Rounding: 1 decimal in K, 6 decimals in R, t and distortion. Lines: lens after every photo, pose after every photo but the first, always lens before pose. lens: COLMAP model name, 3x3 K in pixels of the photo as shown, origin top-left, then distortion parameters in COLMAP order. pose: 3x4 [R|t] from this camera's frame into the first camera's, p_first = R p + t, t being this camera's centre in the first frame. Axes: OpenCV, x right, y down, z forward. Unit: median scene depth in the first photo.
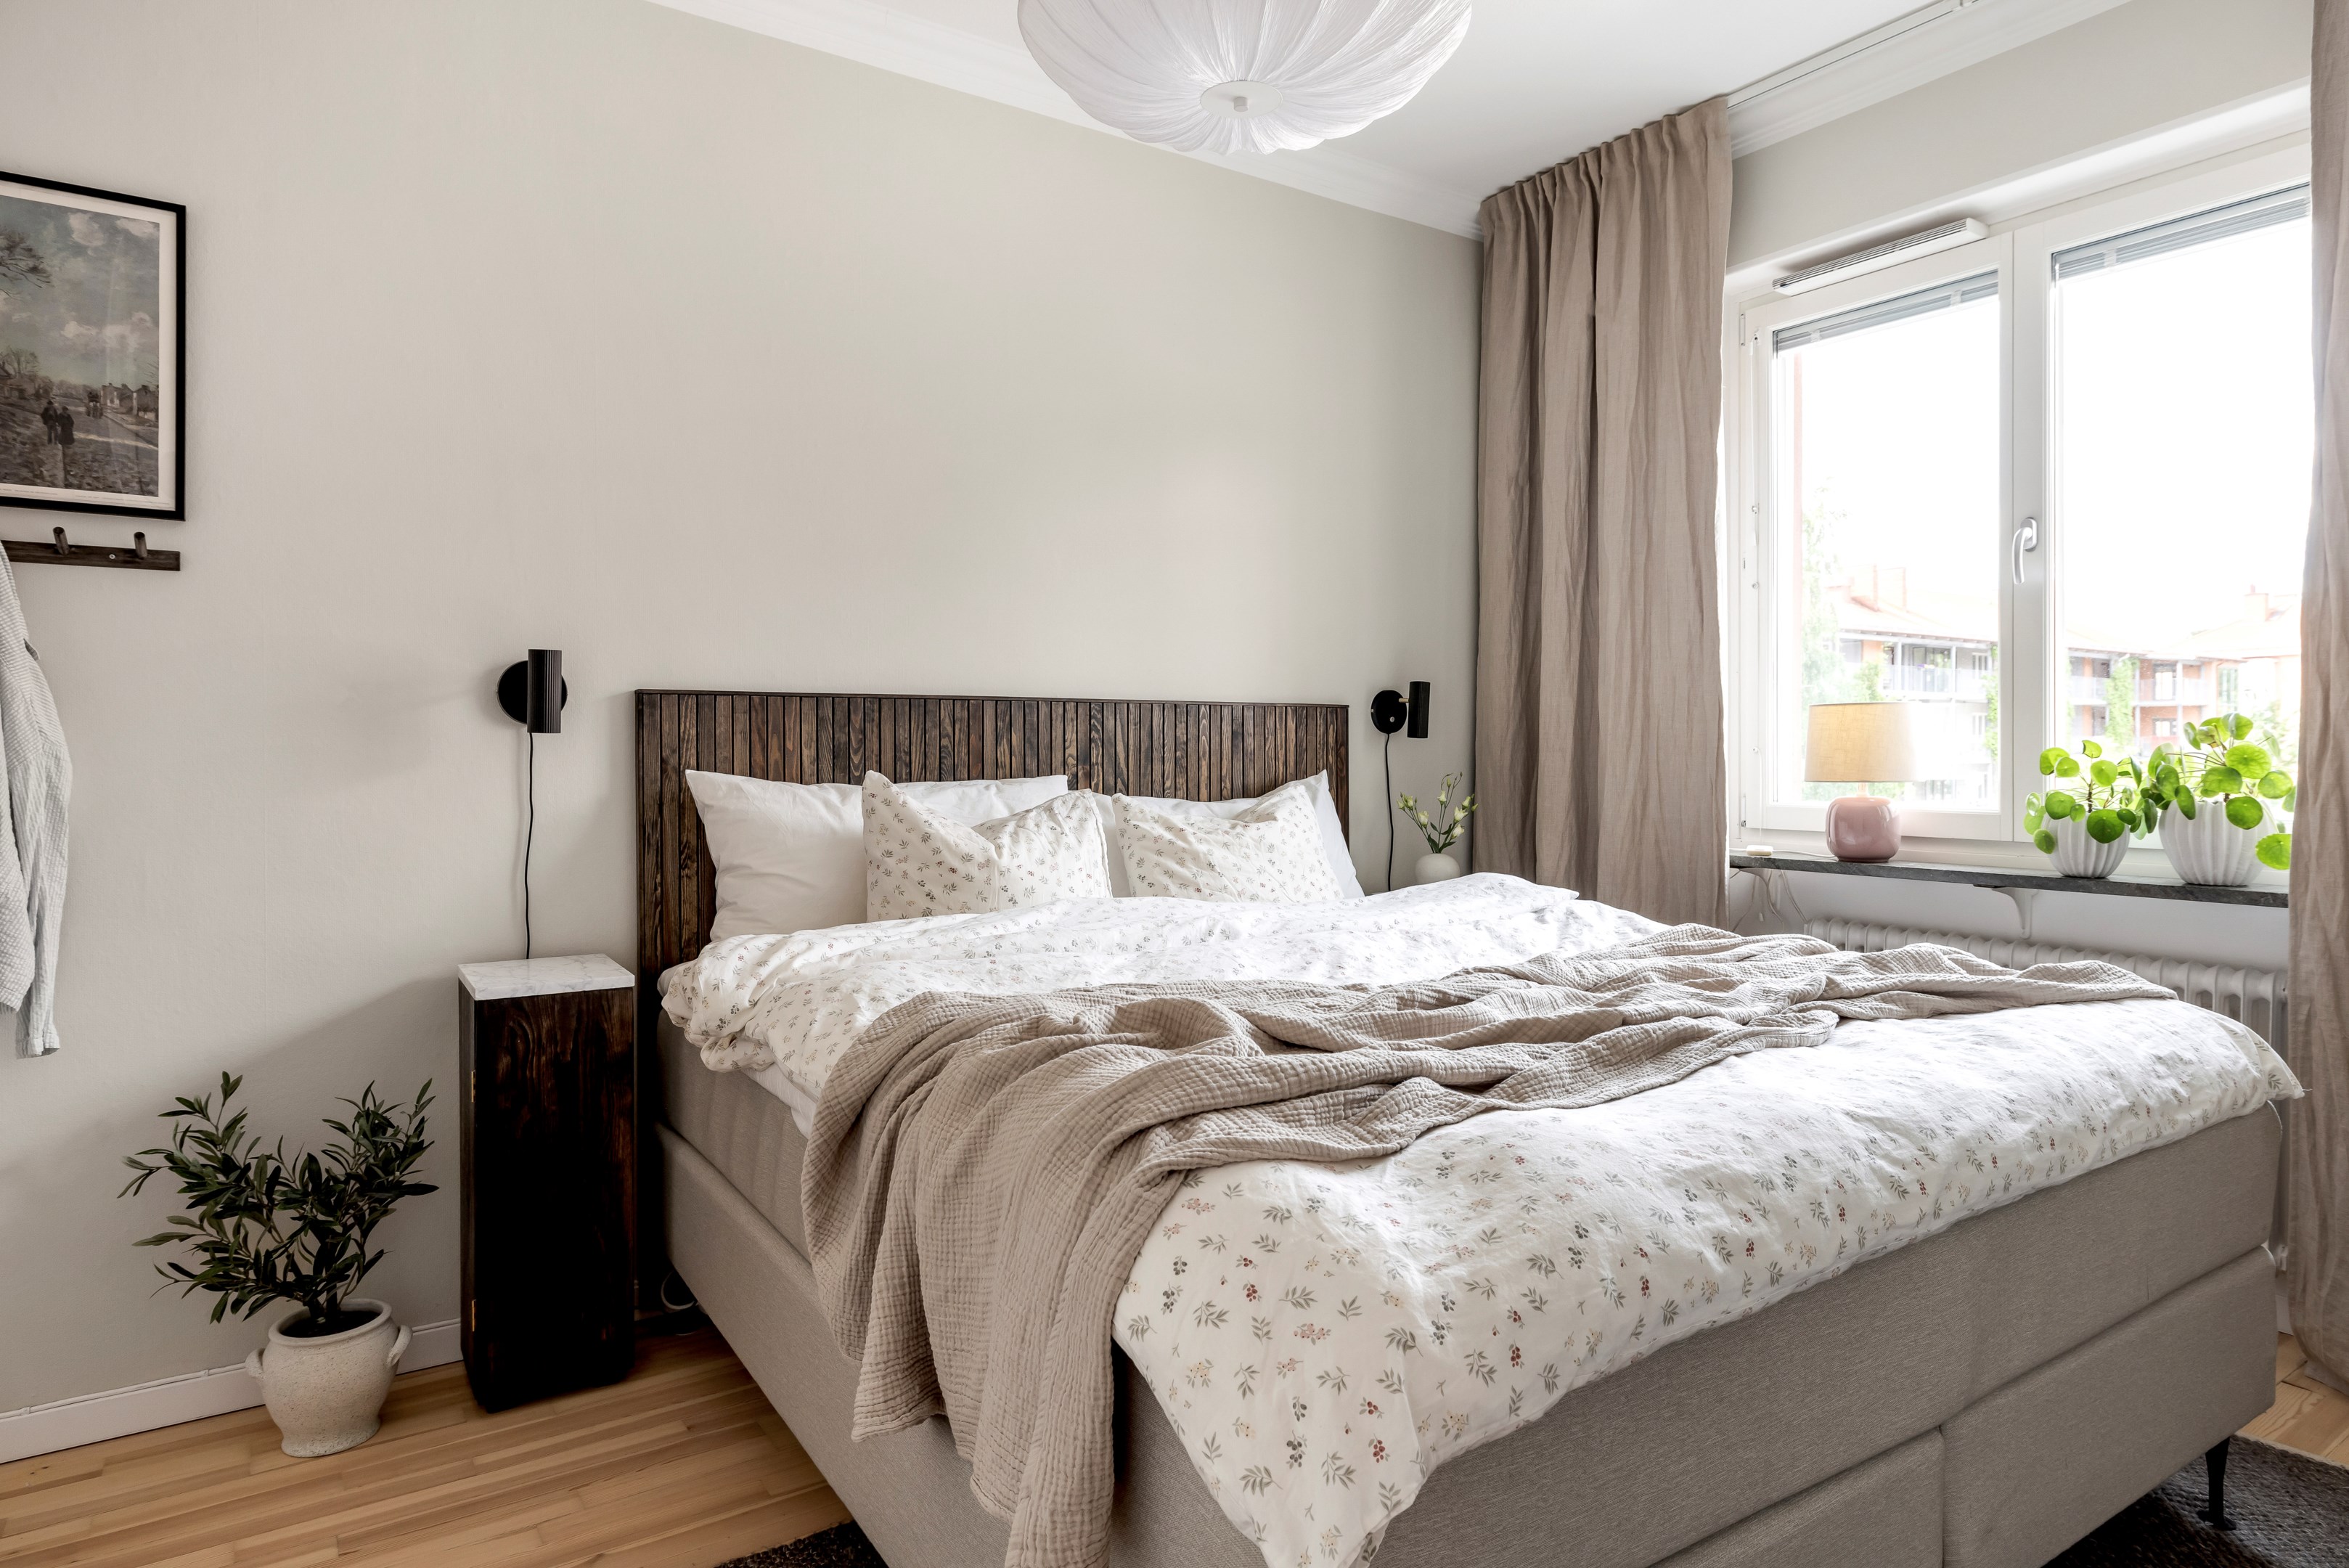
lens RADIAL K [[1399.7, 0, 1186.3], [0, 1399.7, 761.9], [0, 0, 1]] dist [0.005203, -0.000296]
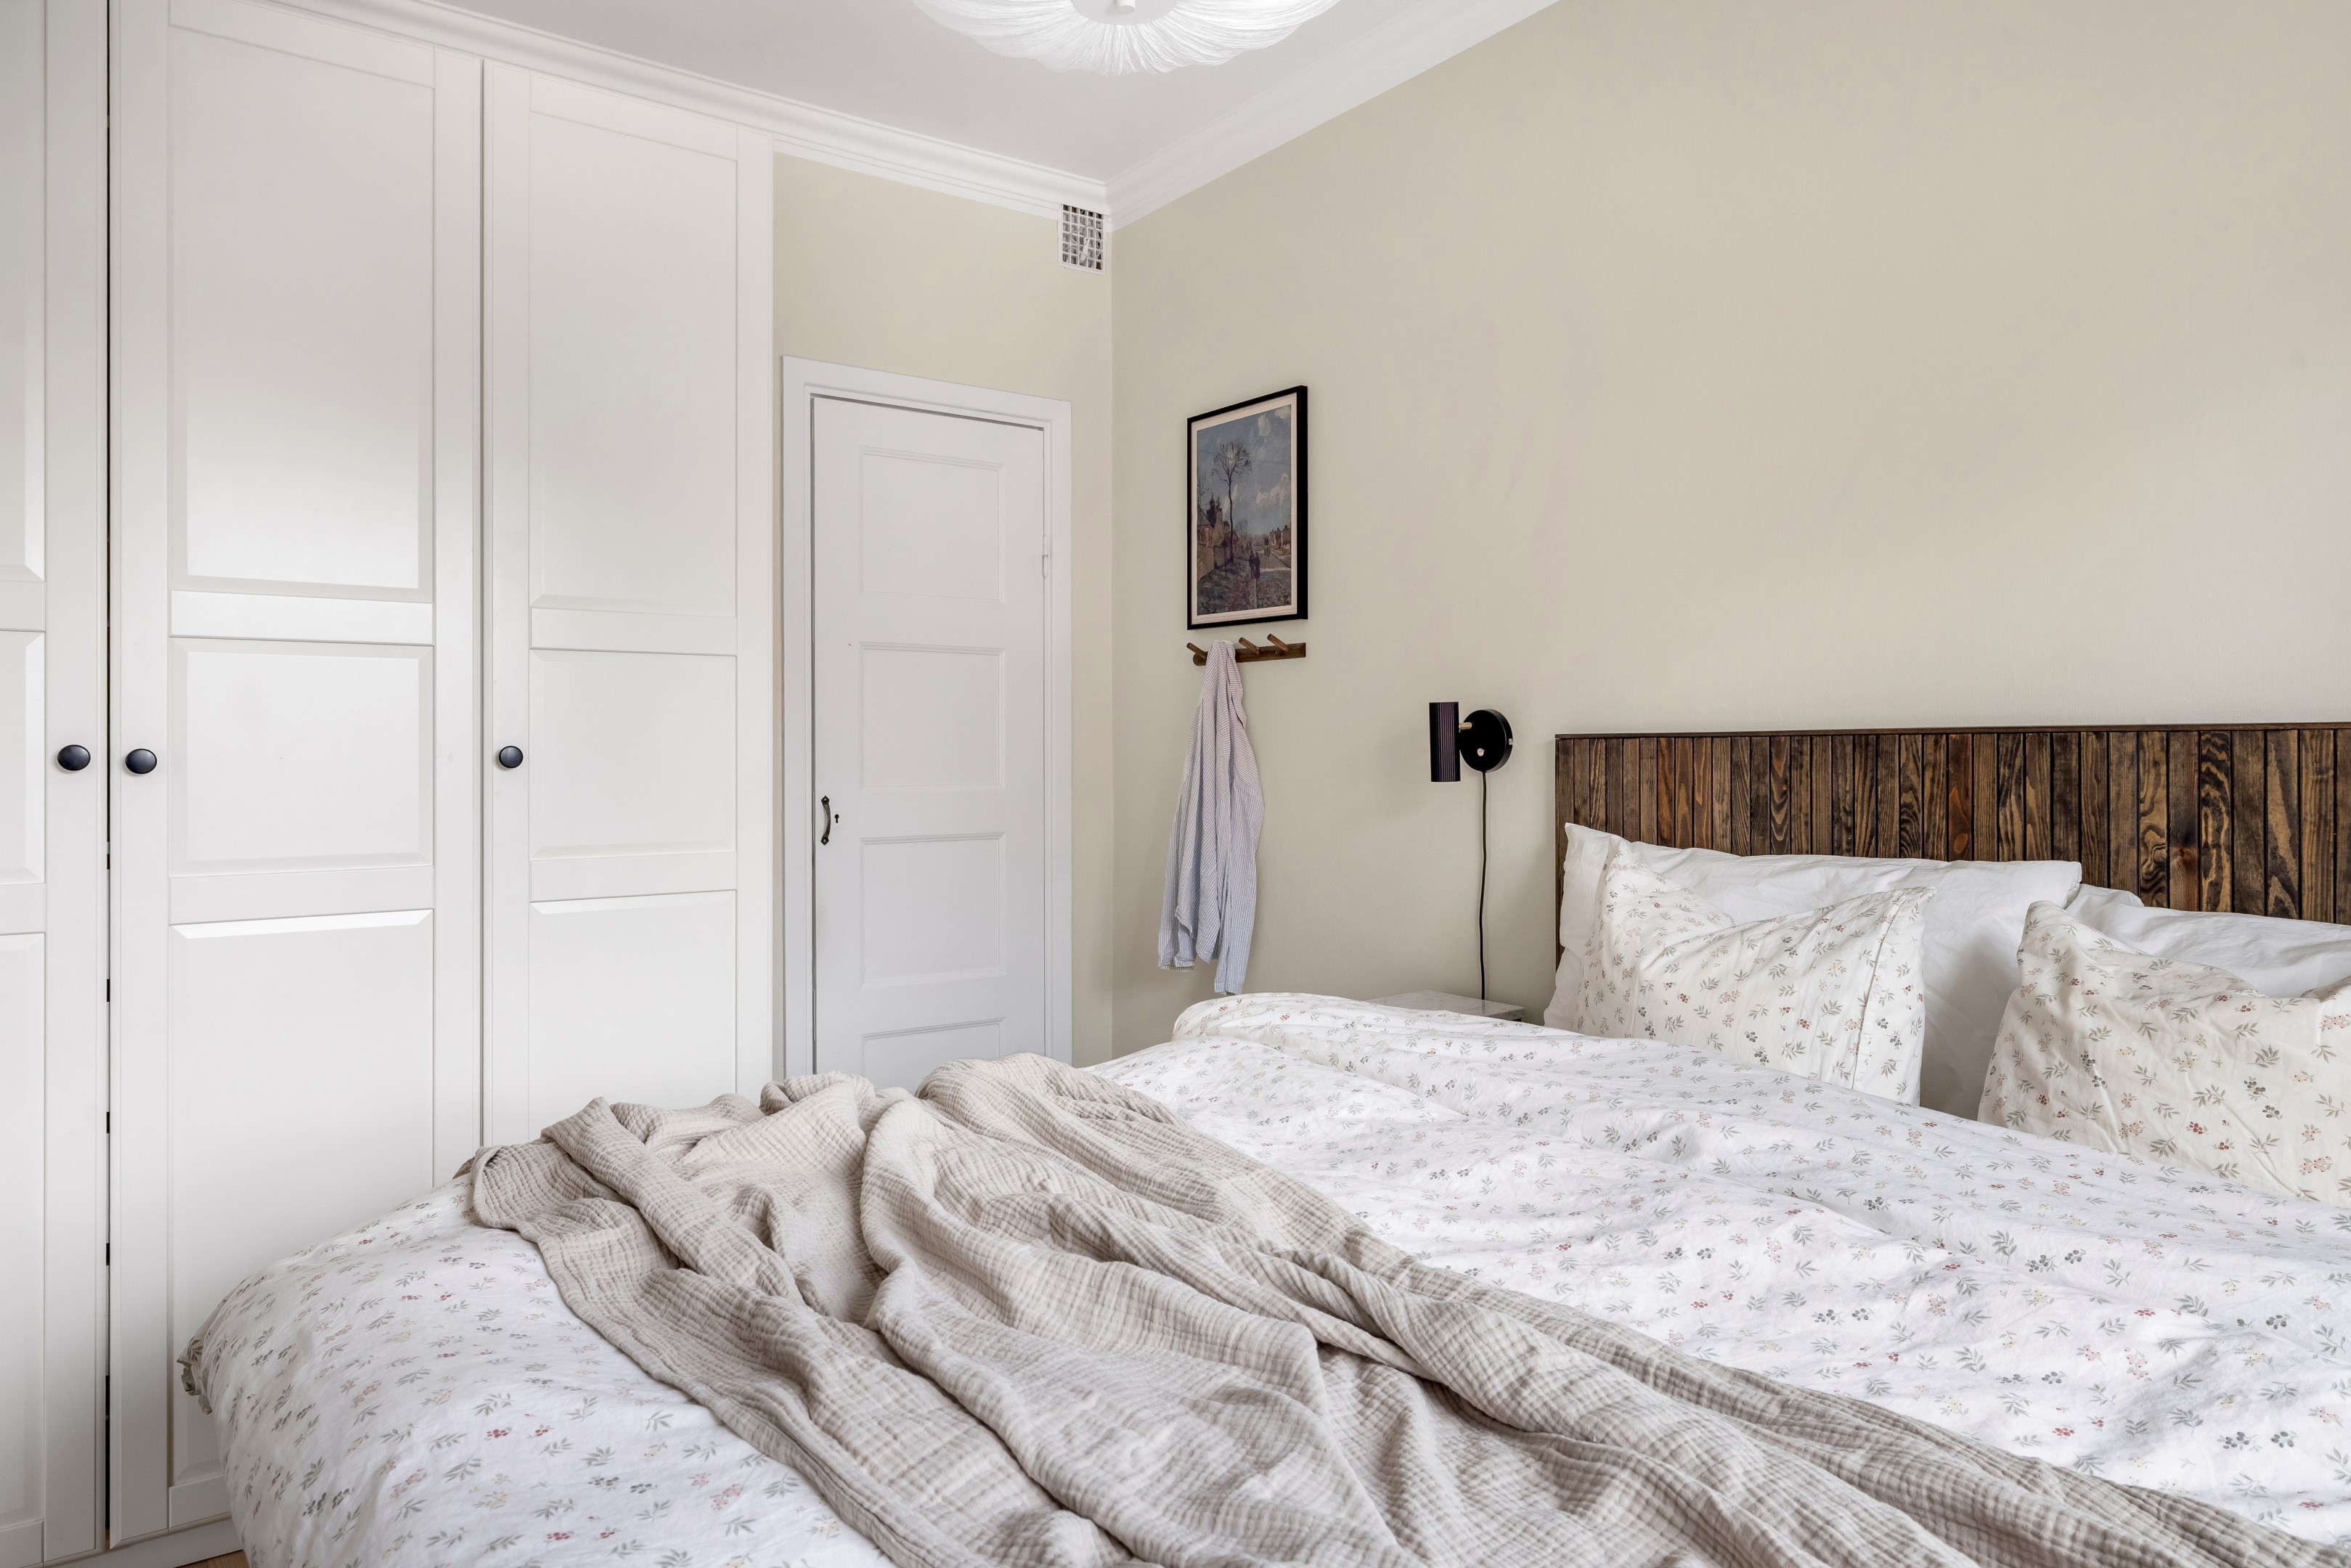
lens RADIAL K [[1440.4, 0, 1184.2], [0, 1440.4, 772.5], [0, 0, 1]] dist [0.006156, 0.002417]
pose [[0.051098, 0.012416, -0.998616, 0.531671], [-0.010814, 0.999871, 0.011878, -0.033189], [0.998635, 0.010192, 0.051225, 0.662324]]
